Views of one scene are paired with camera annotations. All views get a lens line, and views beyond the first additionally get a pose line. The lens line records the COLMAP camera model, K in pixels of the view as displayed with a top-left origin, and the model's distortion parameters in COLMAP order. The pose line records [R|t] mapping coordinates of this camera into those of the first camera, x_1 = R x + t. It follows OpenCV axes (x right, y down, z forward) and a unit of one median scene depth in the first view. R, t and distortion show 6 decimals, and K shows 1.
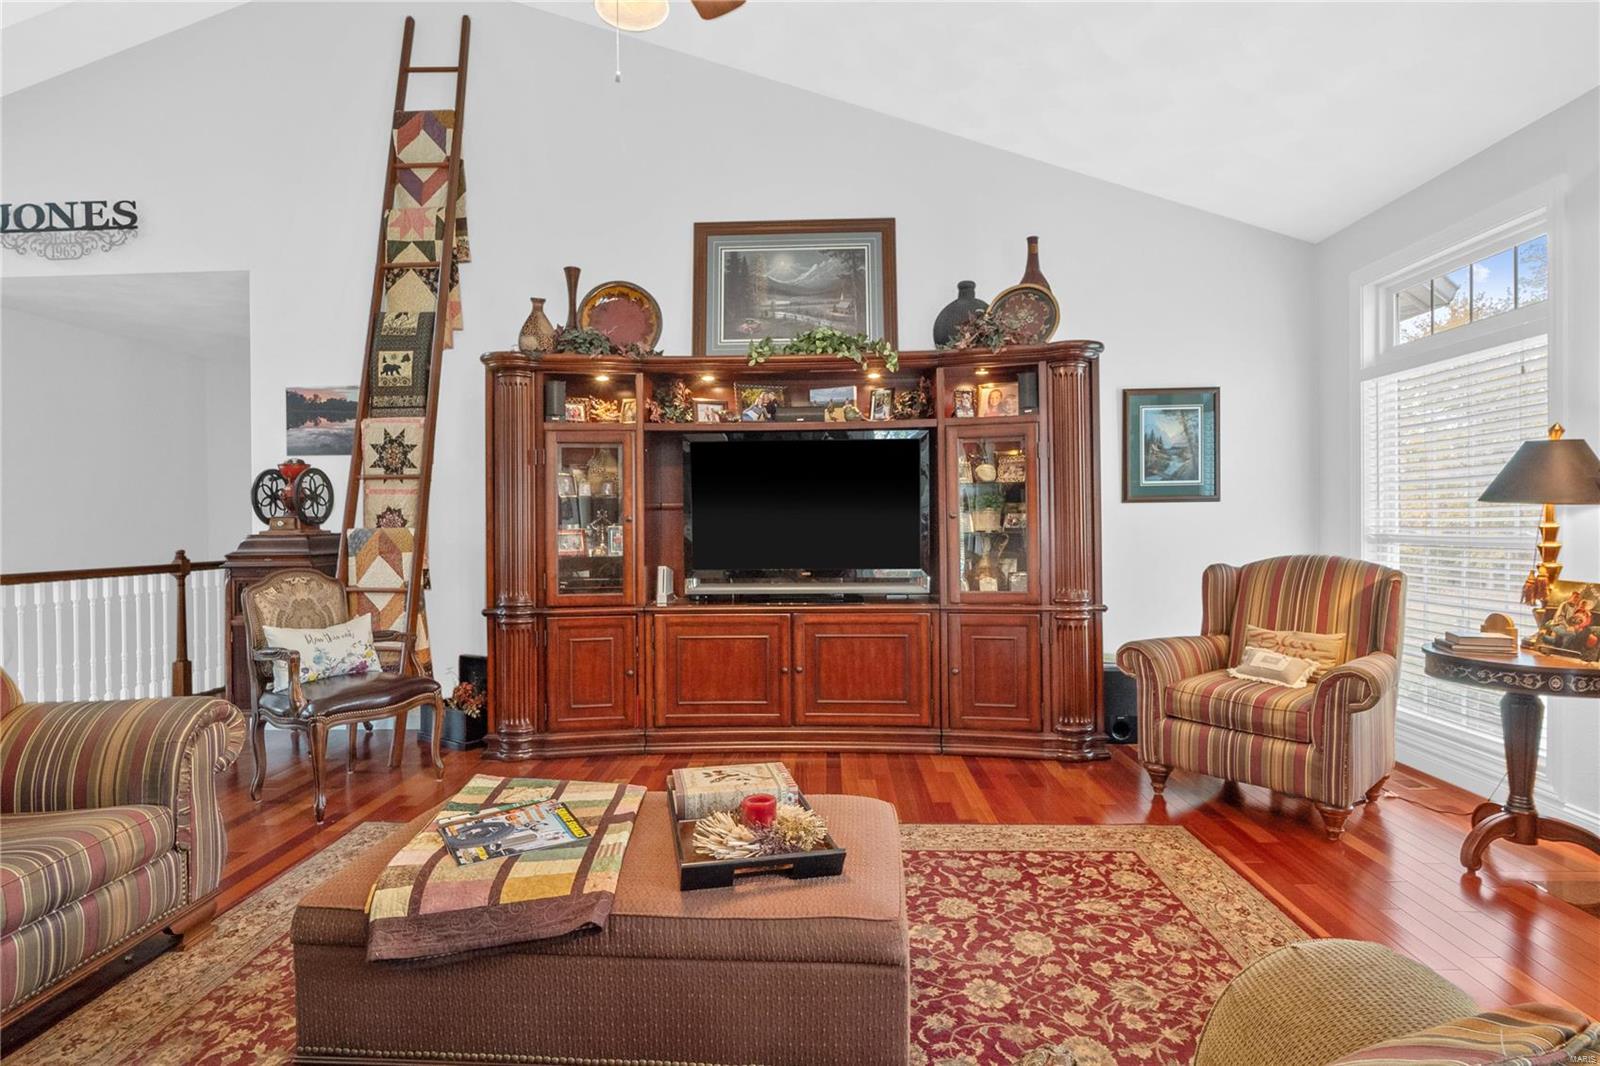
lens RADIAL K [[828.5, 0, 795.8], [0, 828.5, 530.3], [0, 0, 1]] dist [-0.001073, -0.000447]
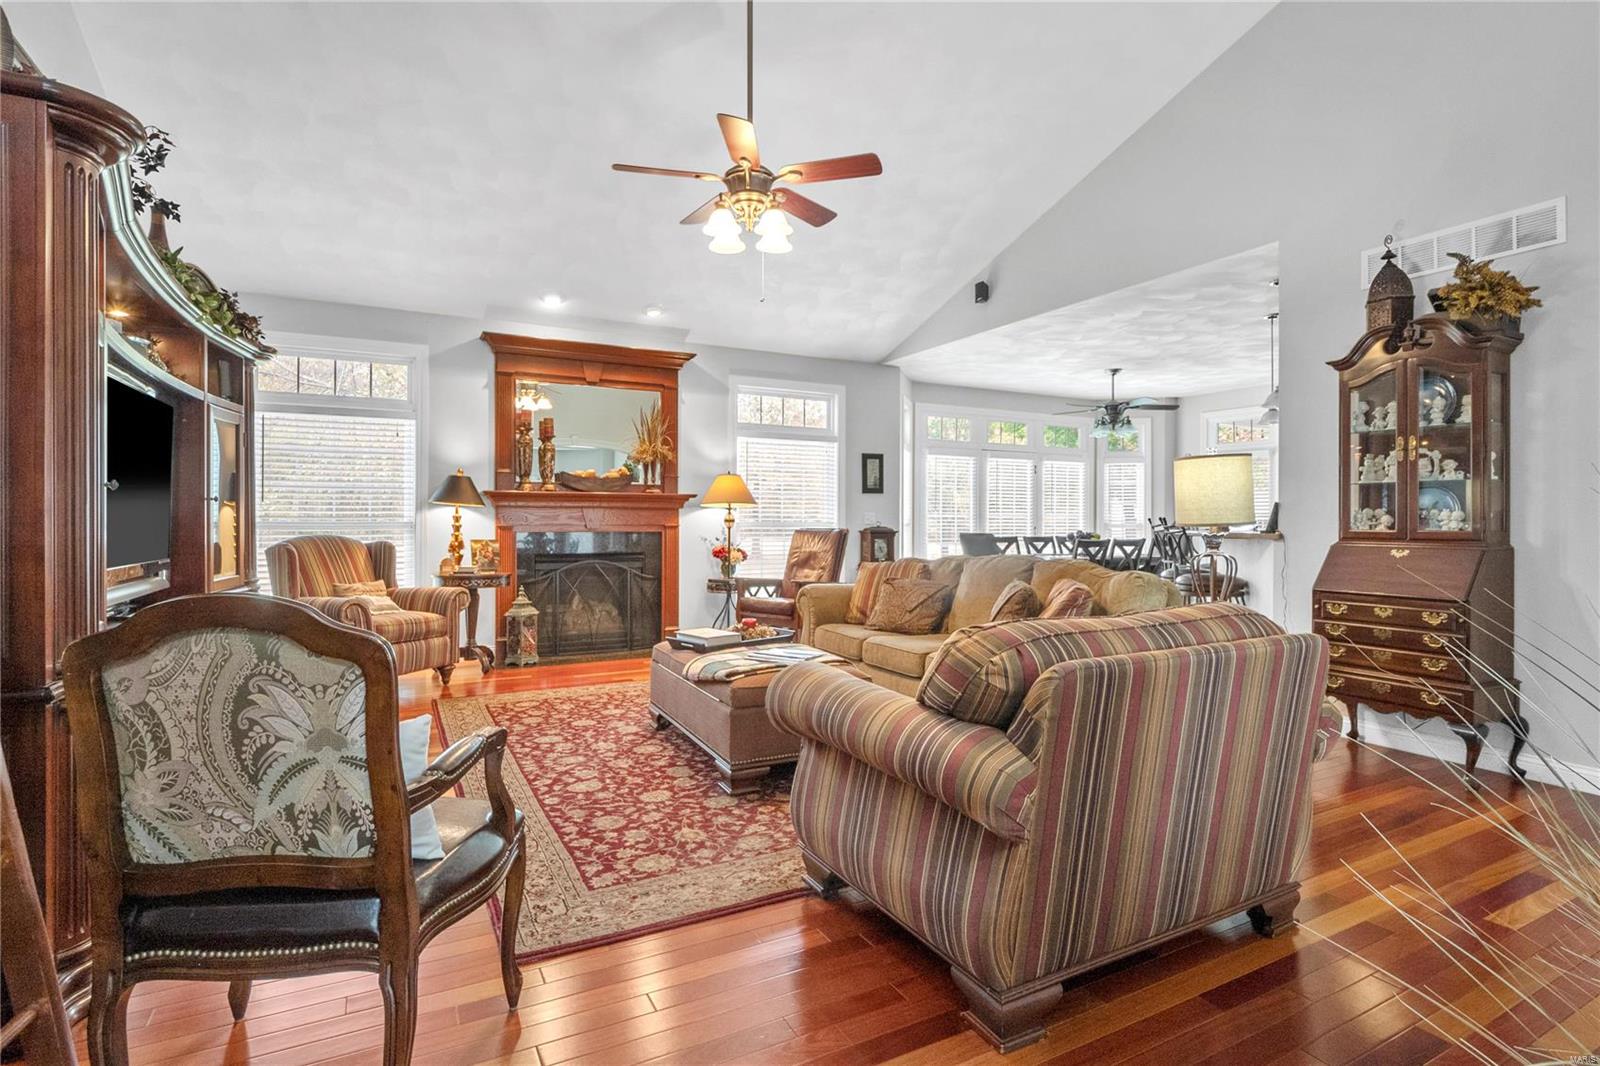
lens RADIAL K [[809.2, 0, 798.7], [0, 809.2, 518.1], [0, 0, 1]] dist [0.000710, -0.000223]
pose [[-0.513506, 0.012194, 0.858000, -0.895916], [0.012327, 0.999901, -0.006833, 0.017731], [-0.857998, 0.007068, -0.513605, 0.865885]]
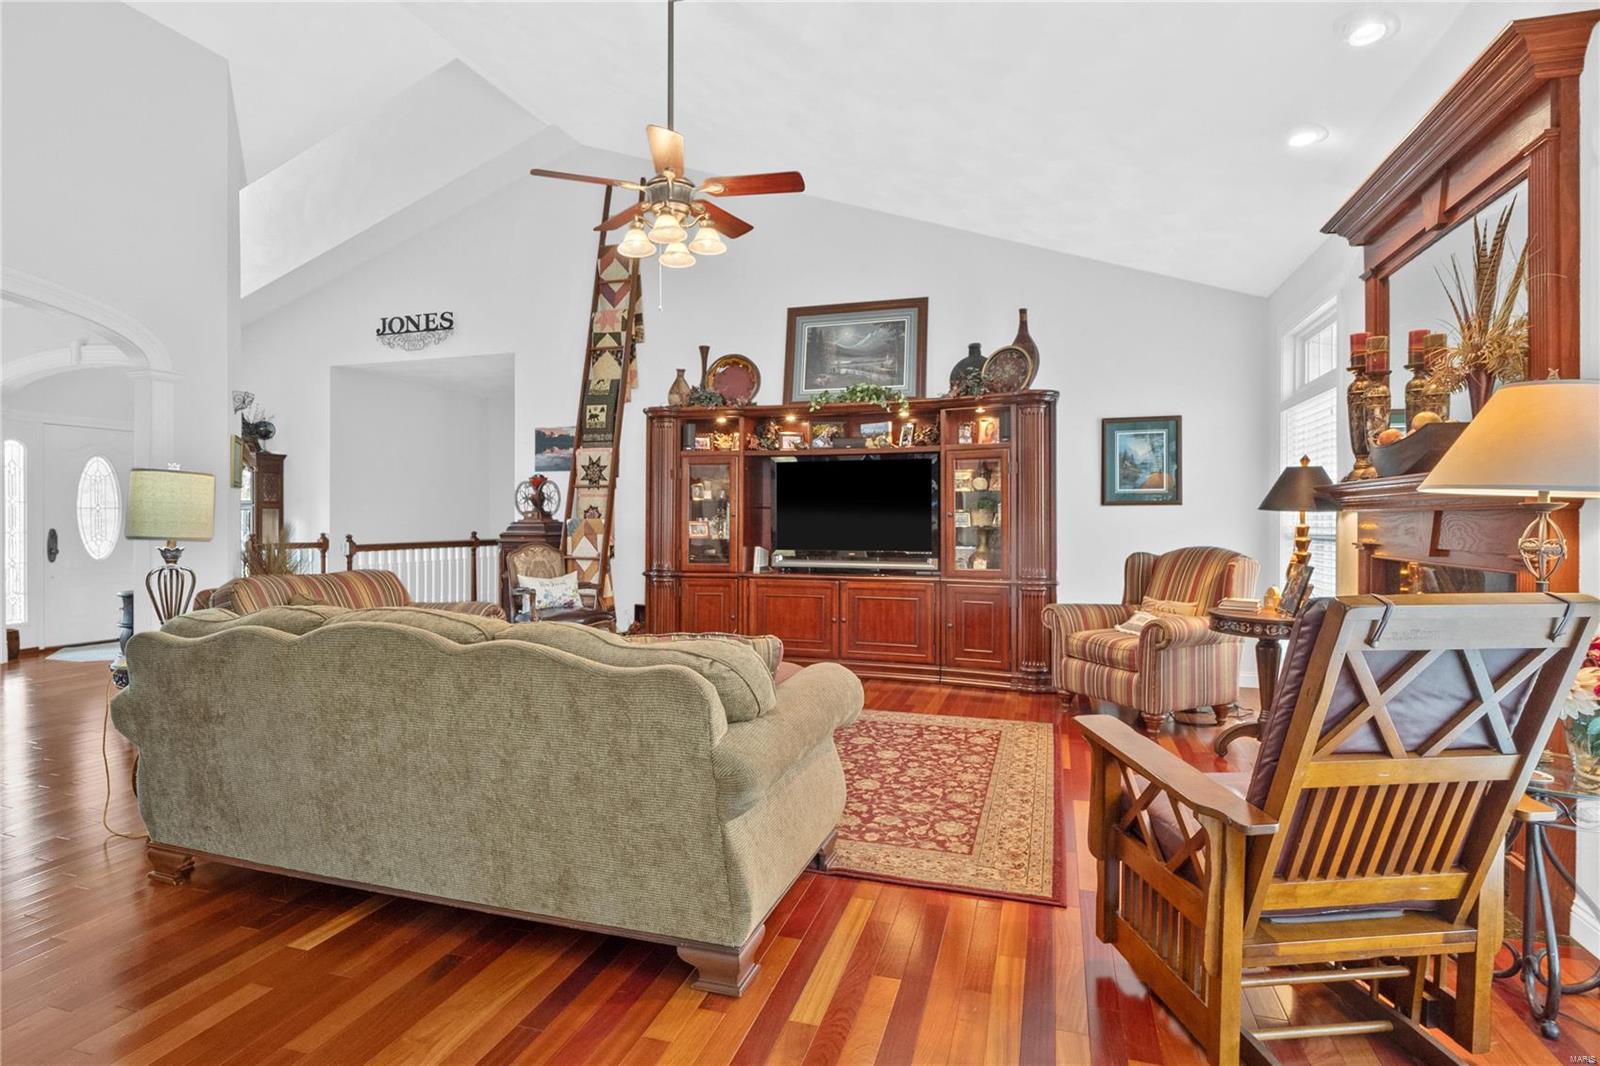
lens RADIAL K [[832.3, 0, 786.0], [0, 832.3, 524.8], [0, 0, 1]] dist [0.017637, -0.000313]
pose [[0.962693, 0.013584, -0.270255, 0.291310], [-0.013783, 0.999904, 0.001163, 0.001690], [0.270245, 0.002605, 0.962788, -0.418615]]
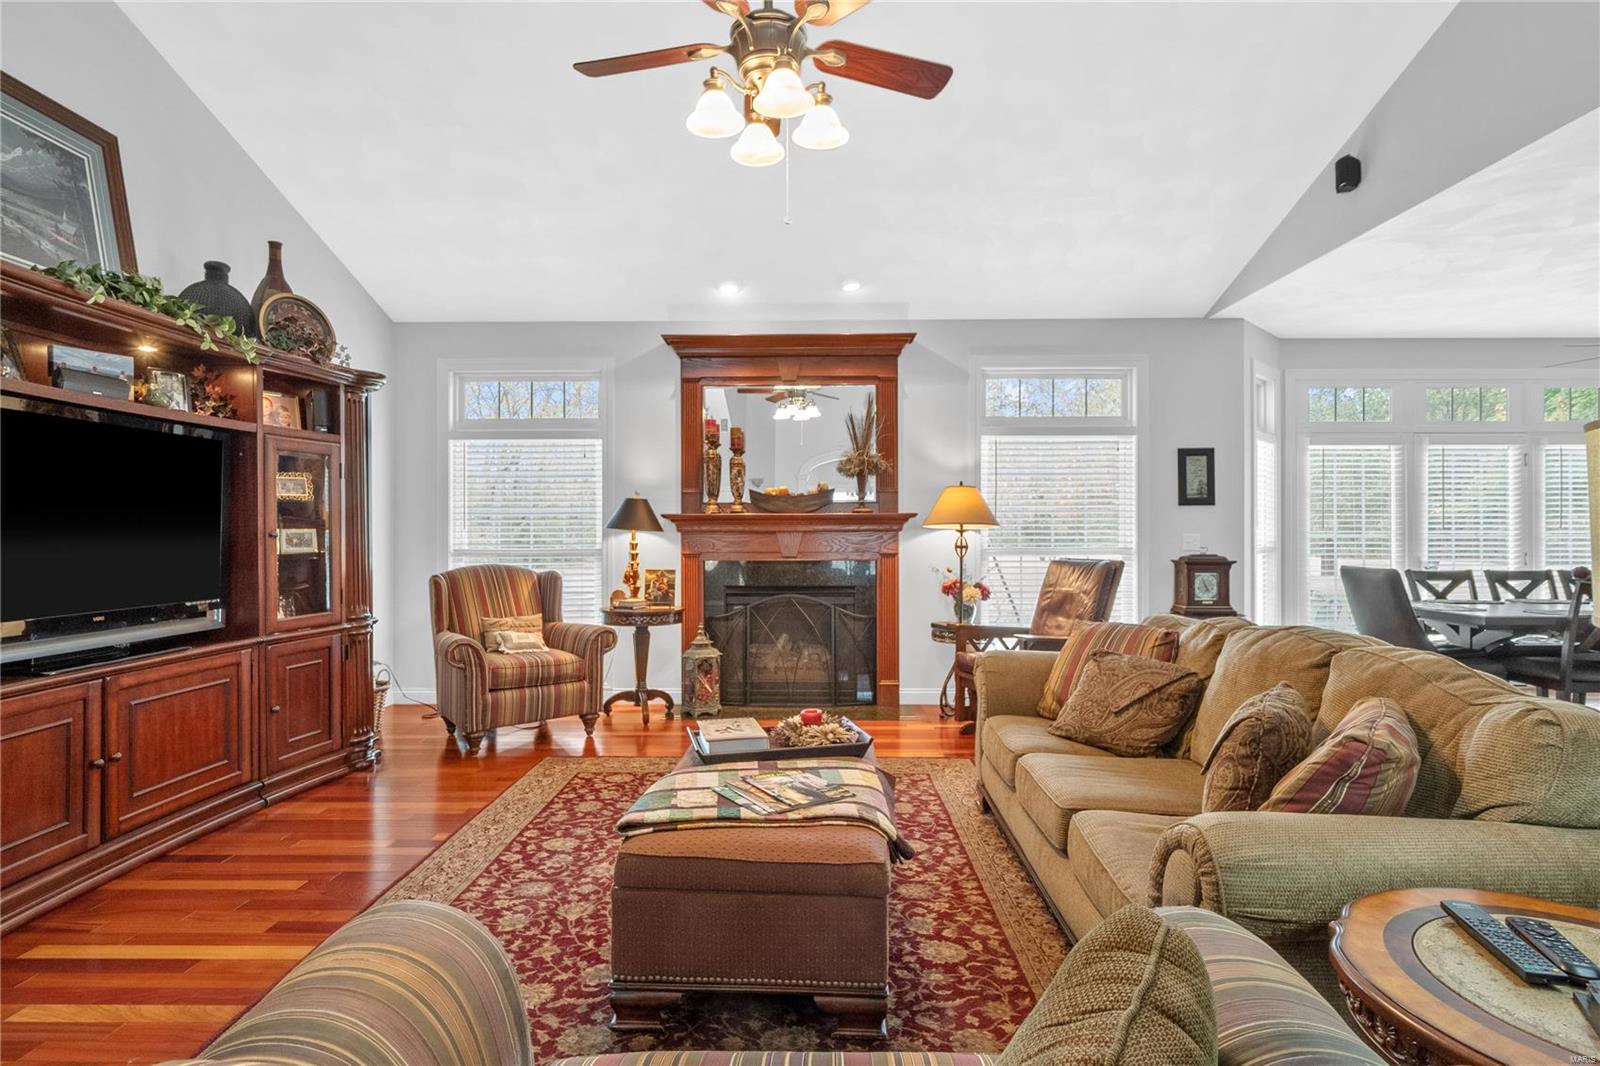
lens RADIAL K [[828.5, 0, 795.8], [0, 828.5, 530.3], [0, 0, 1]] dist [-0.001073, -0.000447]
pose [[-0.029102, 0.010437, 0.999522, -0.687942], [0.013591, 0.999857, -0.010045, -0.005718], [-0.999484, 0.013292, -0.029239, 0.442477]]
